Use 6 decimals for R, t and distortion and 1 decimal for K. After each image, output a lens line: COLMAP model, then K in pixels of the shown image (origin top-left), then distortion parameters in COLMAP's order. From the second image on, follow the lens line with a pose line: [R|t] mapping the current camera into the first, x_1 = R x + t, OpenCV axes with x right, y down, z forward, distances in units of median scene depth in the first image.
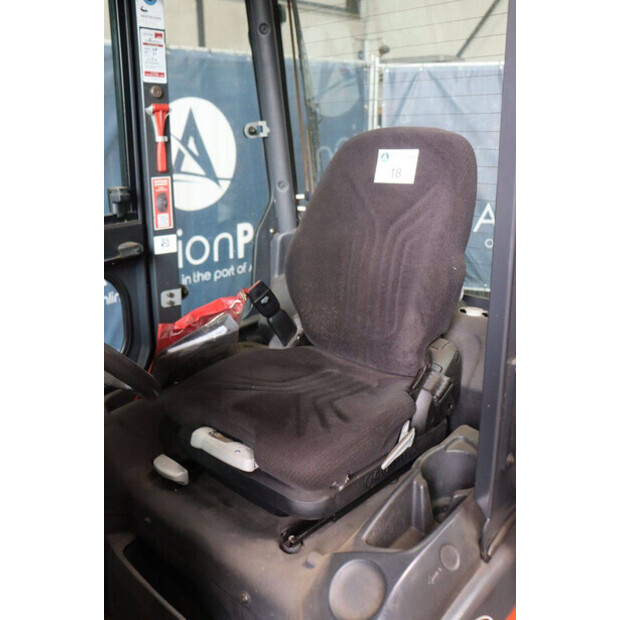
lens RADIAL K [[608.2, 0, 306.1], [0, 608.2, 311.6], [0, 0, 1]] dist [-0.053025, 0.000000]
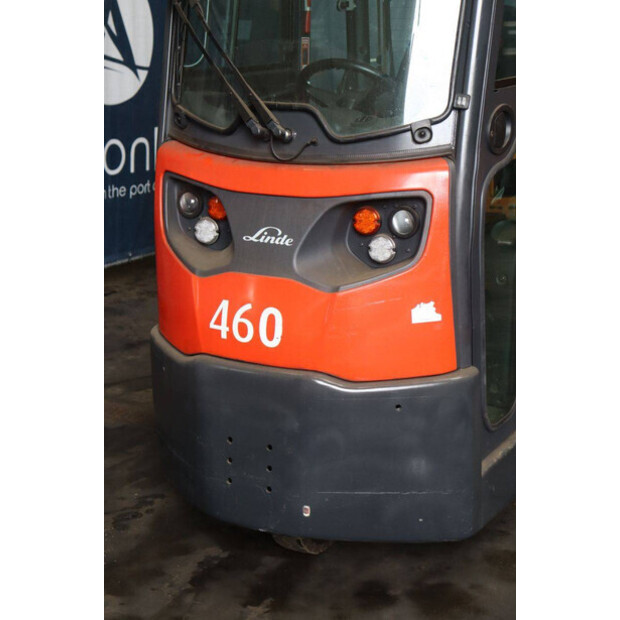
lens RADIAL K [[1210.6, 0, 307.9], [0, 1210.6, 310.3], [0, 0, 1]] dist [0.315564, 0.000000]
pose [[0.965994, -0.039104, 0.255592, -0.376795], [0.054212, 0.997157, -0.052332, 0.211526], [-0.252819, 0.064408, 0.965367, -0.647480]]
